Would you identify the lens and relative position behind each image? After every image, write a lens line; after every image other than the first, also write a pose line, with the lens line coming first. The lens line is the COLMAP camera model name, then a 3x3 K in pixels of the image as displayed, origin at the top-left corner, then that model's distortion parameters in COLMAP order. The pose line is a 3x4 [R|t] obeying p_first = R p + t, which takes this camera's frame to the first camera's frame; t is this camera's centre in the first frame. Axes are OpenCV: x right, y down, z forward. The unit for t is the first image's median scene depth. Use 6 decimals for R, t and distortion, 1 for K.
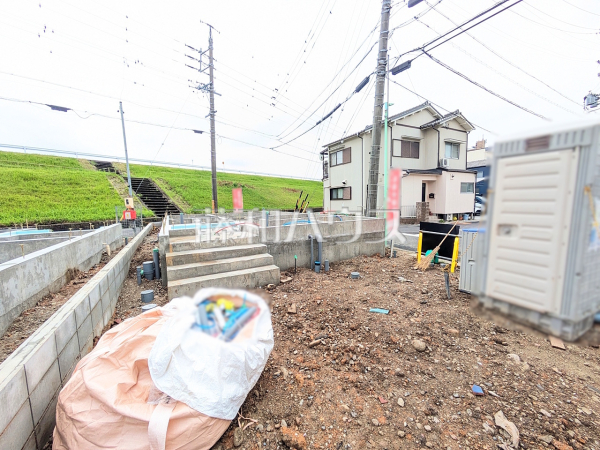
lens RADIAL K [[236.6, 0, 300.2], [0, 236.6, 225.3], [0, 0, 1]] dist [0.002918, -0.000265]
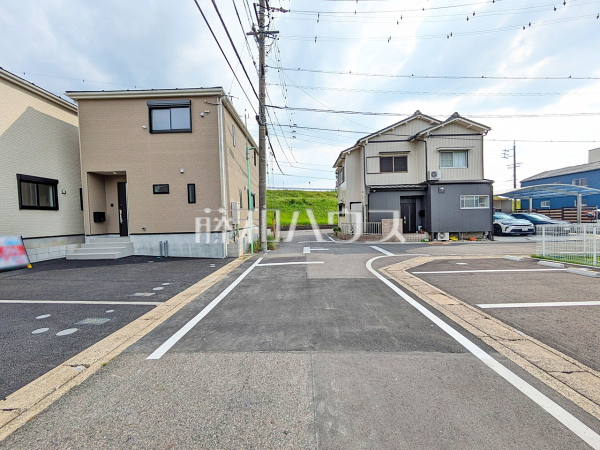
lens RADIAL K [[236.6, 0, 299.9], [0, 236.6, 224.8], [0, 0, 1]] dist [0.002918, -0.000265]
pose [[0.876540, 0.014598, -0.481108, 0.596310], [-0.044242, 0.997752, -0.050332, -0.010324], [0.479292, 0.065403, 0.875215, -0.005266]]
